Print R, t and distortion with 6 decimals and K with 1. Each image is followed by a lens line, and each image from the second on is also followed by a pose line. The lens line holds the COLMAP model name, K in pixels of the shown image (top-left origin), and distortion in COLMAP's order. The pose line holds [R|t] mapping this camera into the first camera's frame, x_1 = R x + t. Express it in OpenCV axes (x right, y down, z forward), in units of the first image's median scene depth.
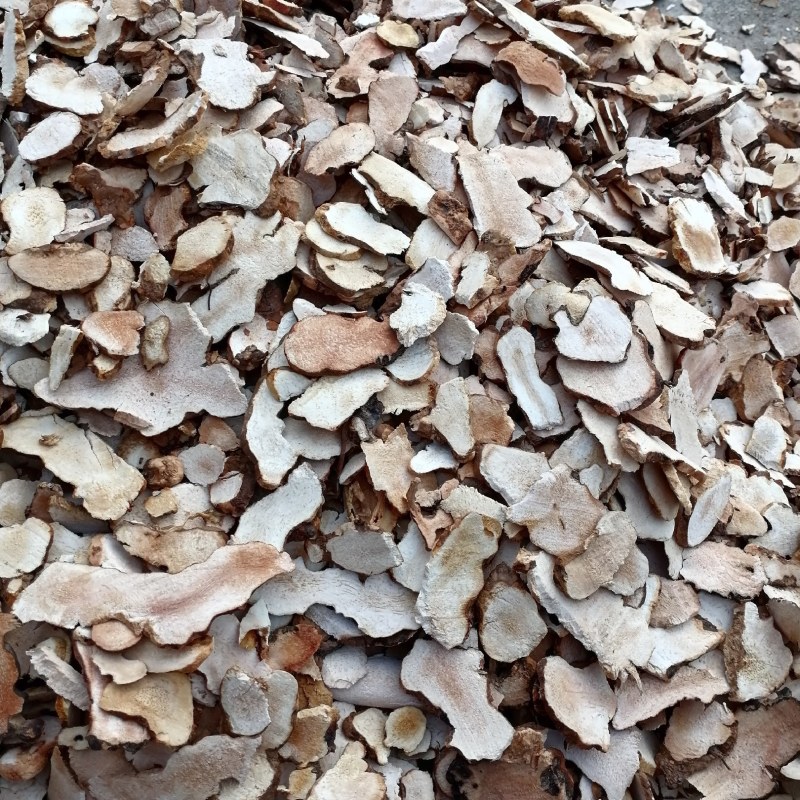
lens RADIAL K [[1100.4, 0, 404.5], [0, 1100.4, 395.6], [0, 0, 1]] dist [0.045015, 0.000000]
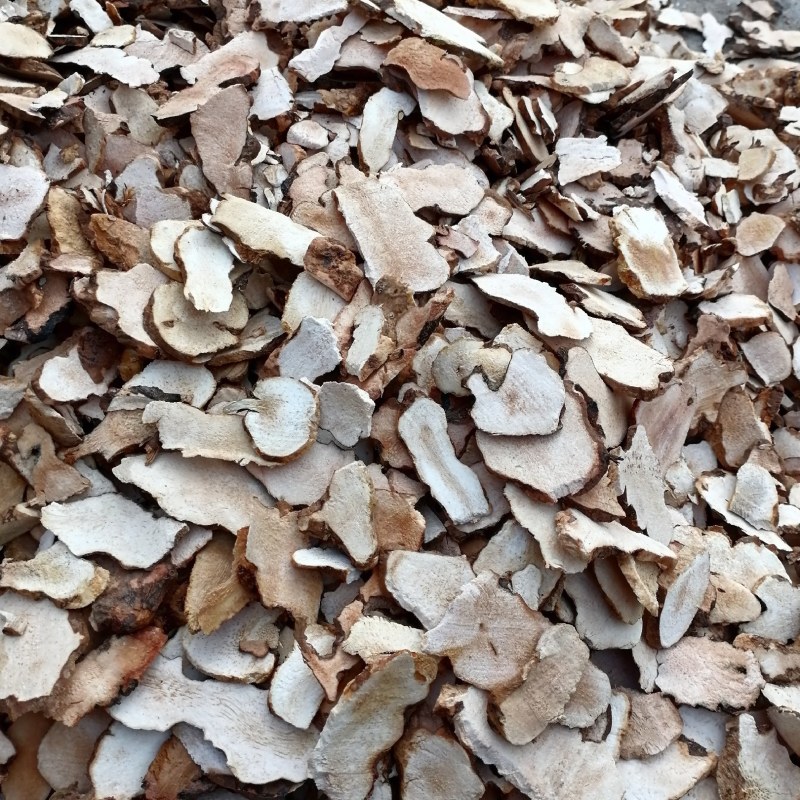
lens RADIAL K [[1100.4, 0, 400.0], [0, 1100.4, 393.7], [0, 0, 1]] dist [0.045015, 0.000000]
pose [[0.995378, -0.092974, -0.024037, 0.105308], [0.093186, 0.995618, 0.007863, -0.073134], [0.023200, -0.010067, 0.999680, 0.196734]]
